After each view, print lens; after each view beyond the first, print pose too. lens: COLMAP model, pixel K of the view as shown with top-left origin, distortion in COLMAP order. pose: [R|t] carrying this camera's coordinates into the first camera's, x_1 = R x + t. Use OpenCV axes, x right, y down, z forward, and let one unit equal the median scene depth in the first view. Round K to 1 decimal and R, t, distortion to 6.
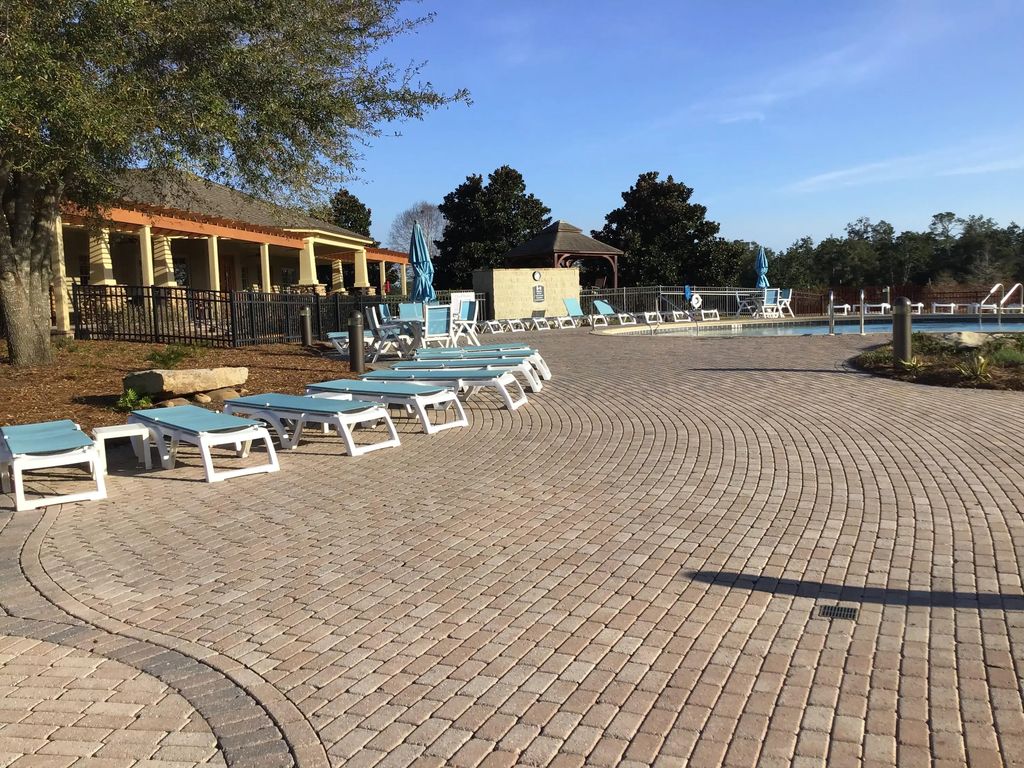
lens RADIAL K [[931.7, 0, 512.0], [0, 931.7, 384.0], [0, 0, 1]] dist [0.003557, 0.002259]
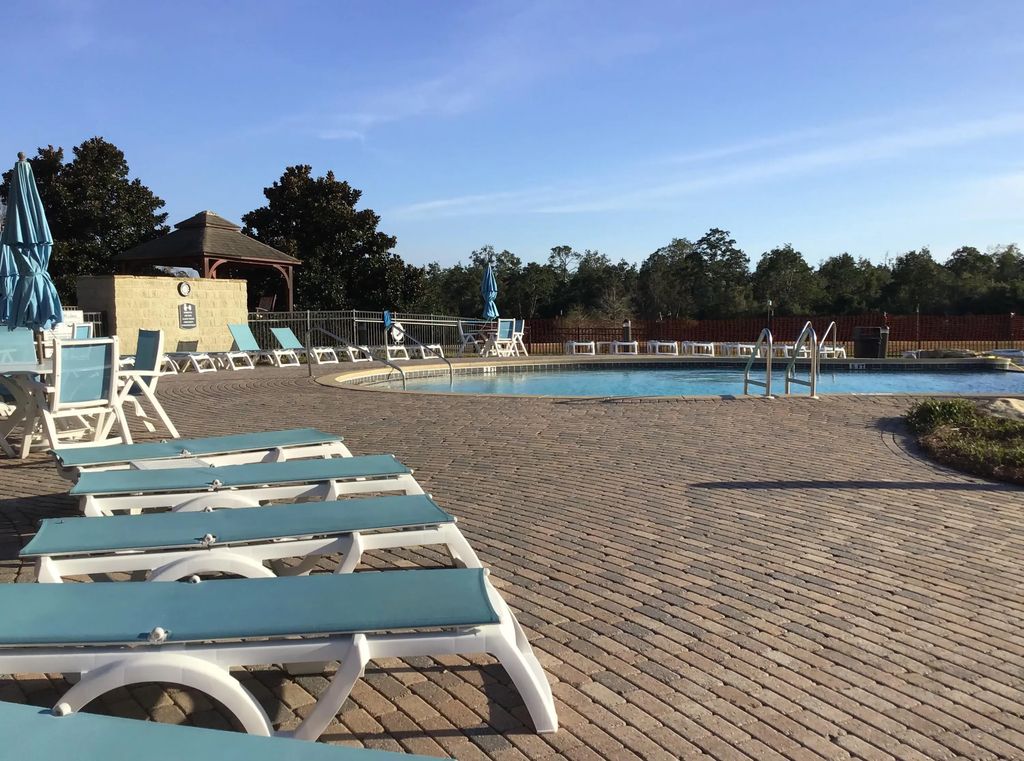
lens RADIAL K [[942.3, 0, 512.0], [0, 942.3, 380.5], [0, 0, 1]] dist [0.114756, -0.289734]
pose [[0.902157, 0.000163, 0.431408, -0.040818], [0.013738, 0.999482, -0.029106, -0.021224], [-0.431189, 0.032185, 0.901687, 0.220172]]
